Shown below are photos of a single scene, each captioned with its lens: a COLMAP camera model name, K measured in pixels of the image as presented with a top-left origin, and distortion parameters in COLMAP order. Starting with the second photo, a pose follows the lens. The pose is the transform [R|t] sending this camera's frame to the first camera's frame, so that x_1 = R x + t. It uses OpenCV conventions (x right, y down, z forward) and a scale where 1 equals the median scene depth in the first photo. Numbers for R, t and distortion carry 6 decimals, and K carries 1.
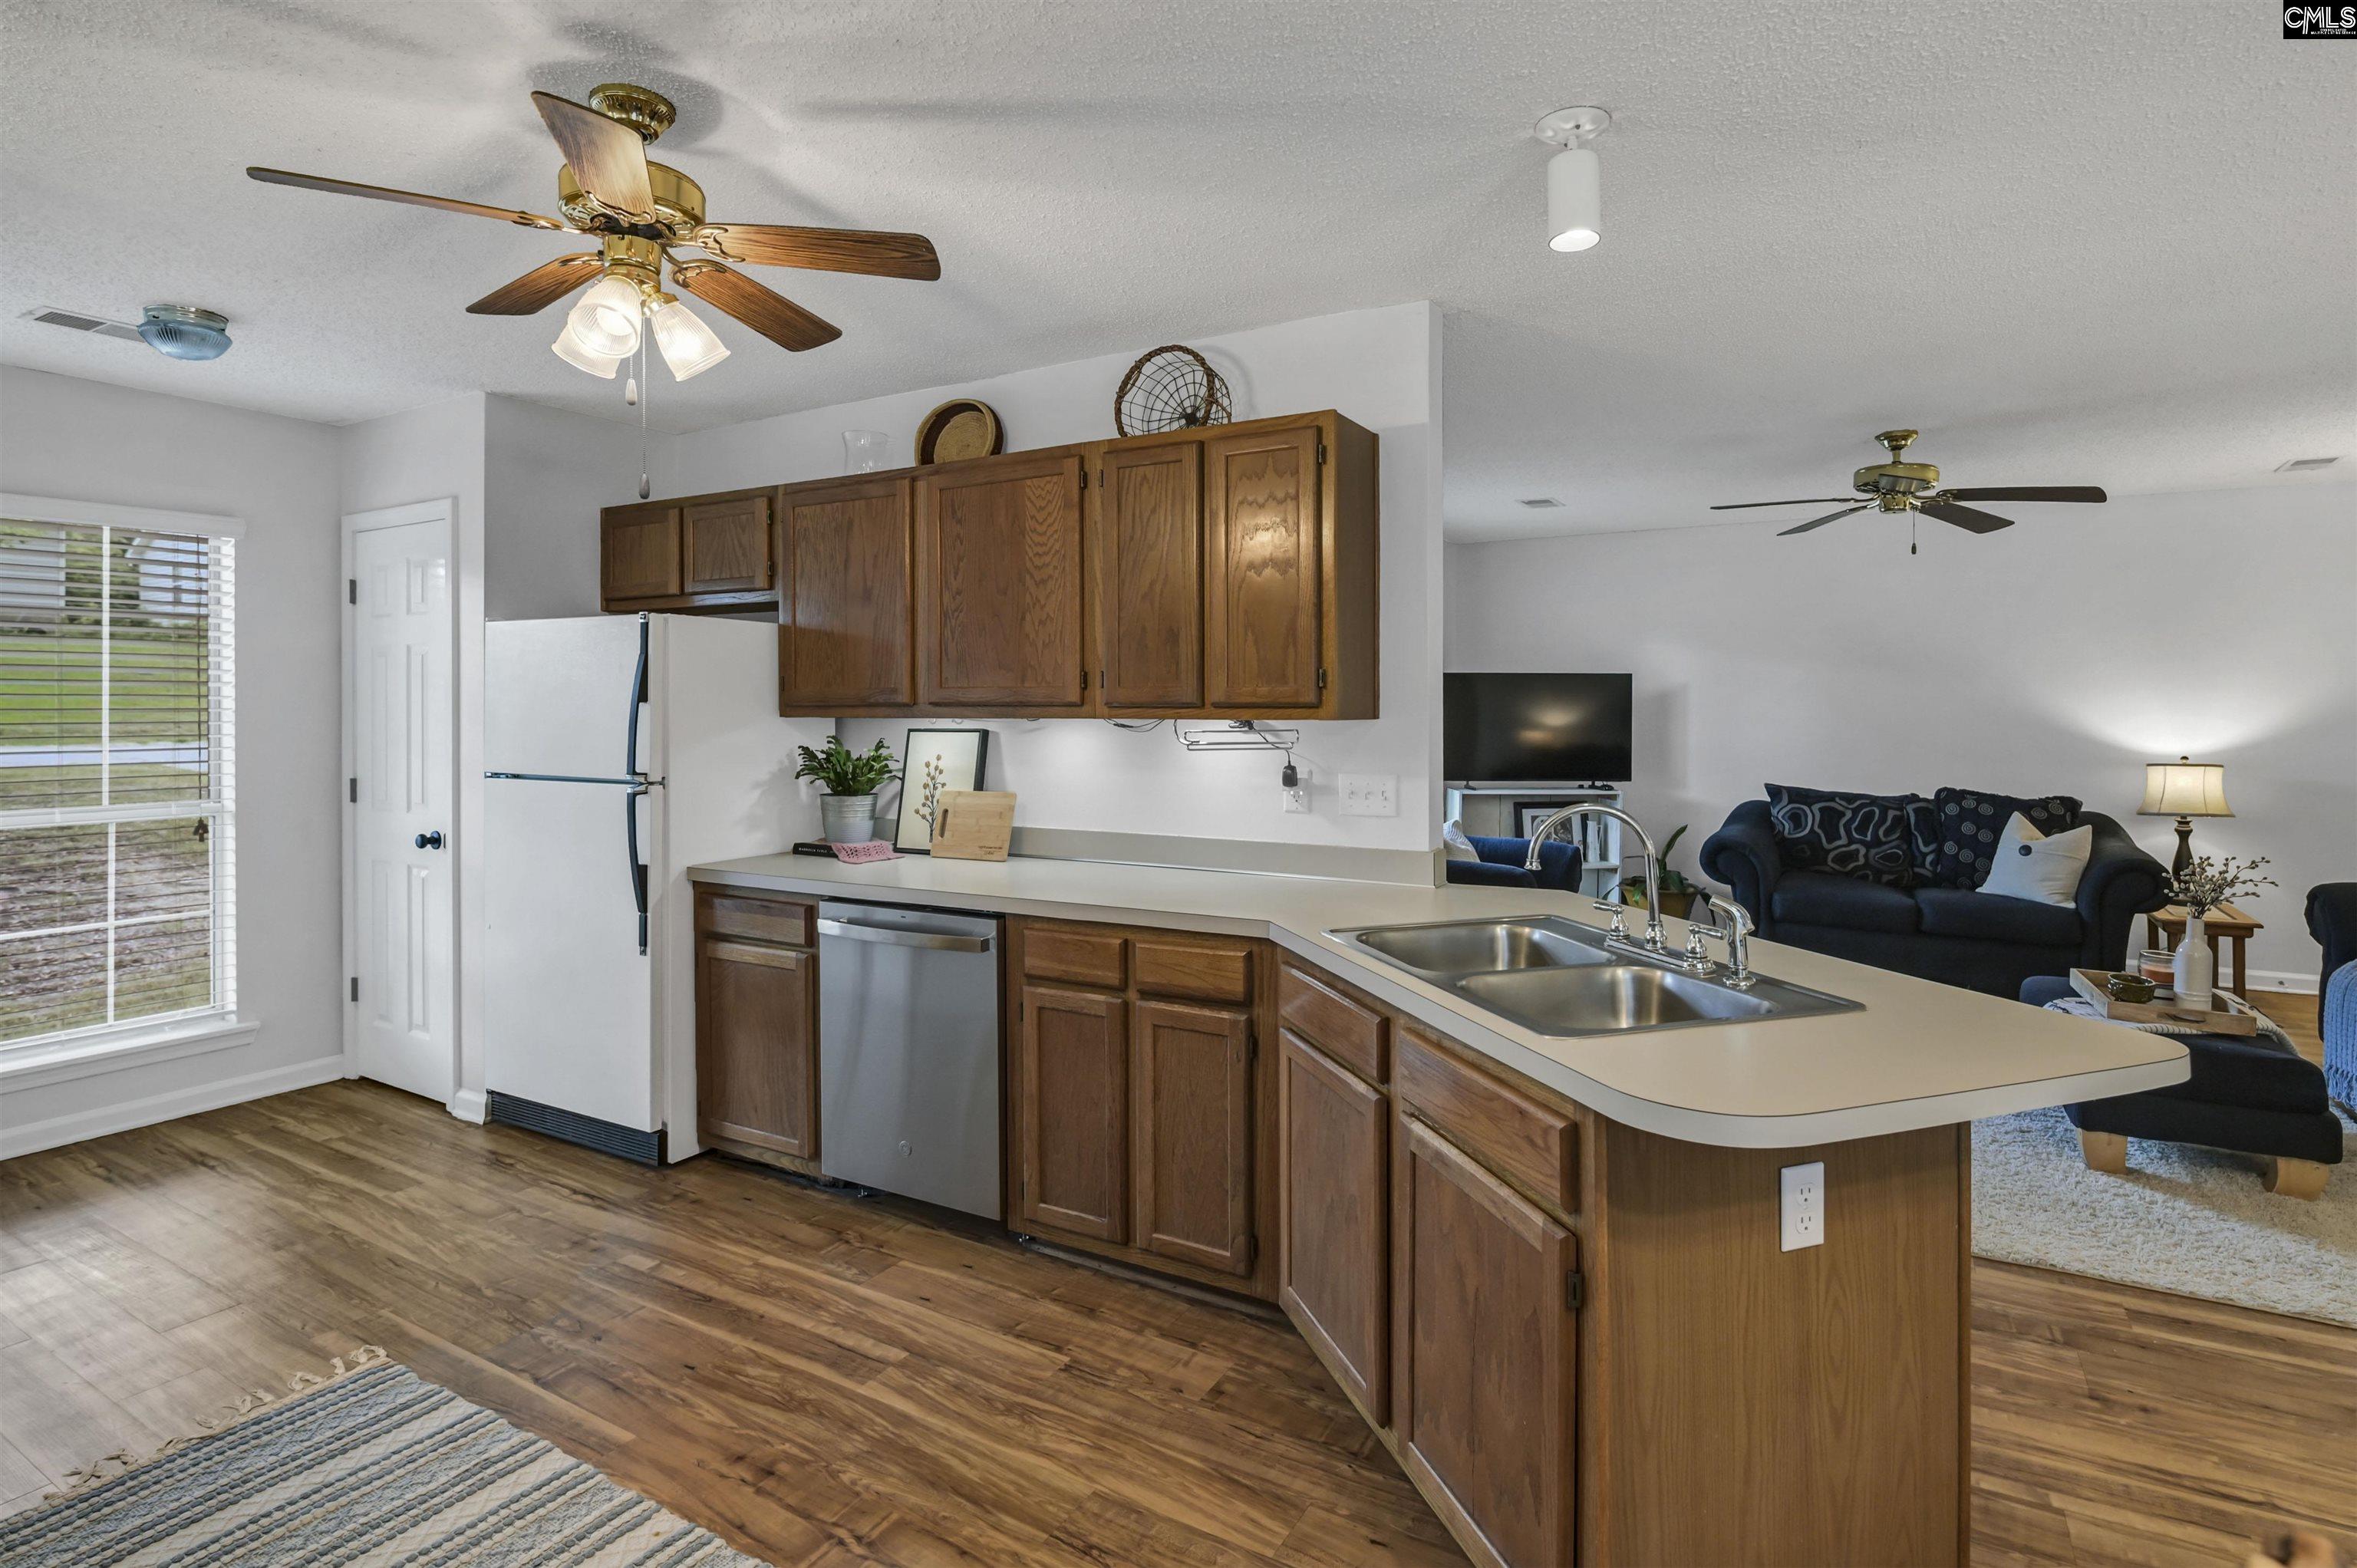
lens RADIAL K [[1135.0, 0, 1204.6], [0, 1135.0, 700.6], [0, 0, 1]] dist [-0.012556, -0.001790]
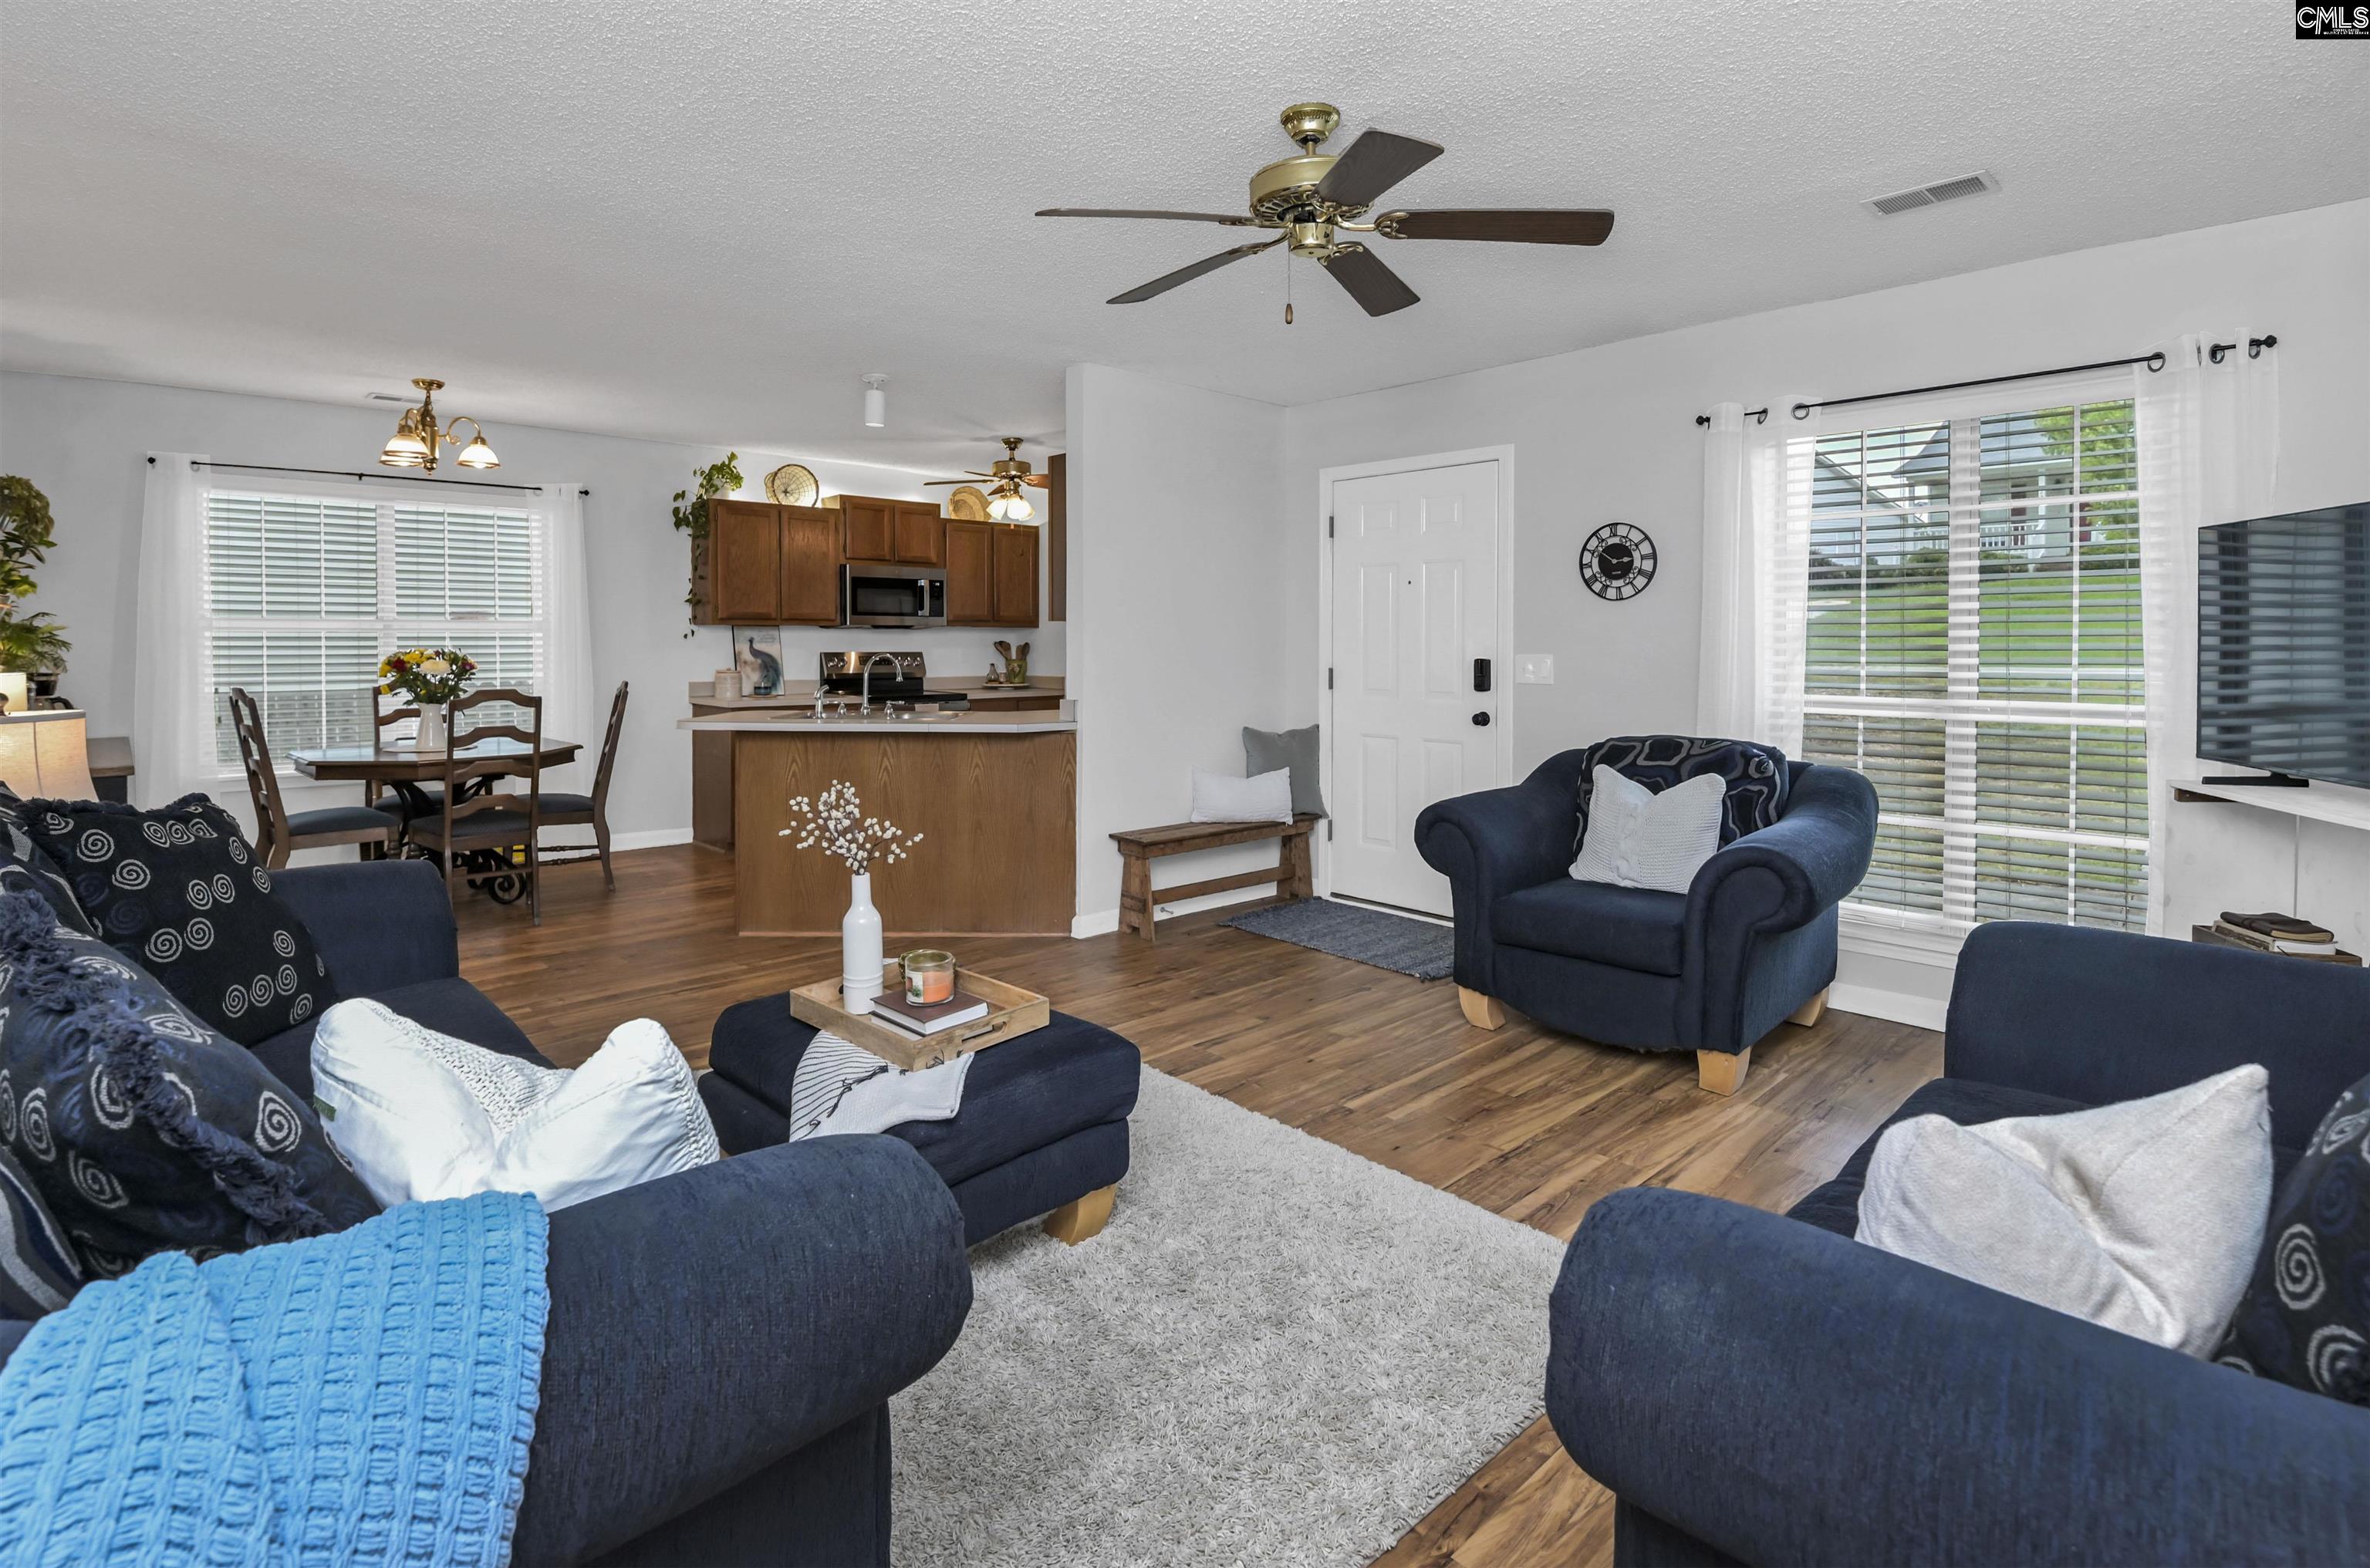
lens RADIAL K [[1141.2, 0, 1162.8], [0, 1141.2, 657.7], [0, 0, 1]] dist [-0.012556, -0.001790]
pose [[-0.303063, 0.014113, -0.952866, 1.543869], [0.002509, 0.999899, 0.014012, 0.043760], [0.952967, 0.001855, -0.303067, 1.455283]]
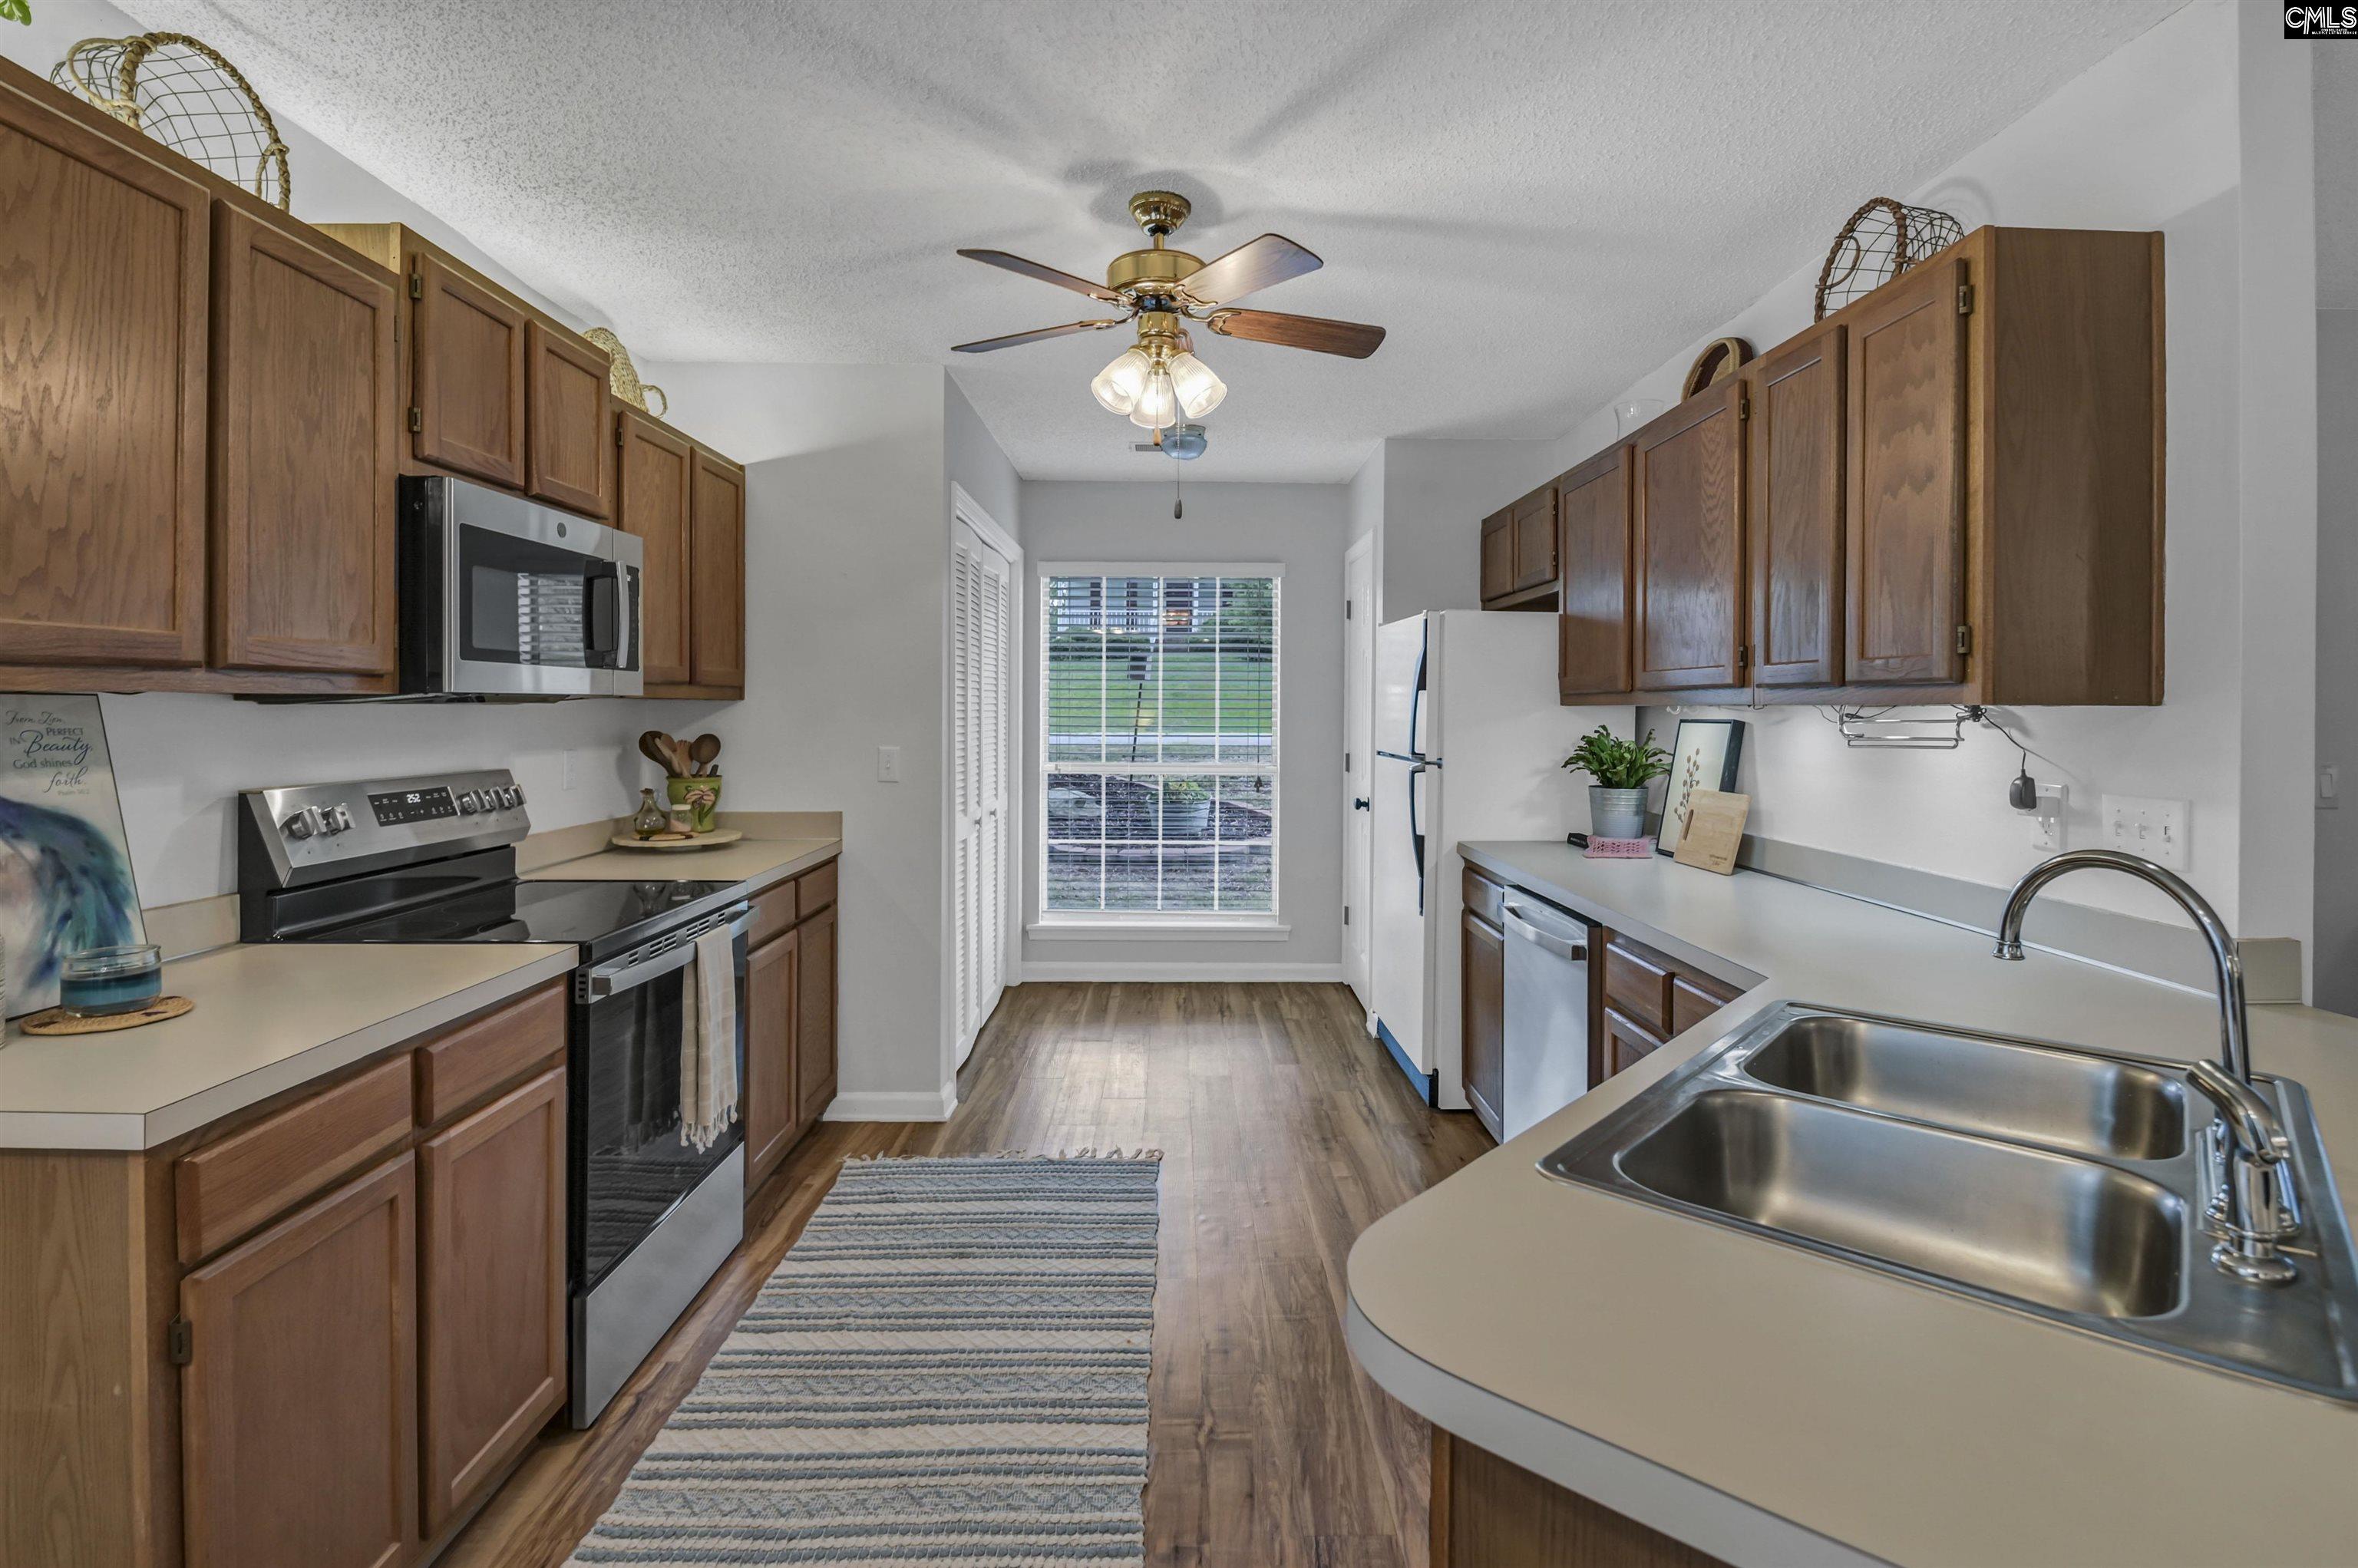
lens RADIAL K [[1135.5, 0, 1216.7], [0, 1135.5, 708.0], [0, 0, 1]] dist [-0.012556, -0.001790]
pose [[0.516926, 0.004181, -0.856020, 0.361053], [-0.001800, 0.999991, 0.003797, 0.014594], [0.856028, -0.000422, 0.516929, 0.239515]]
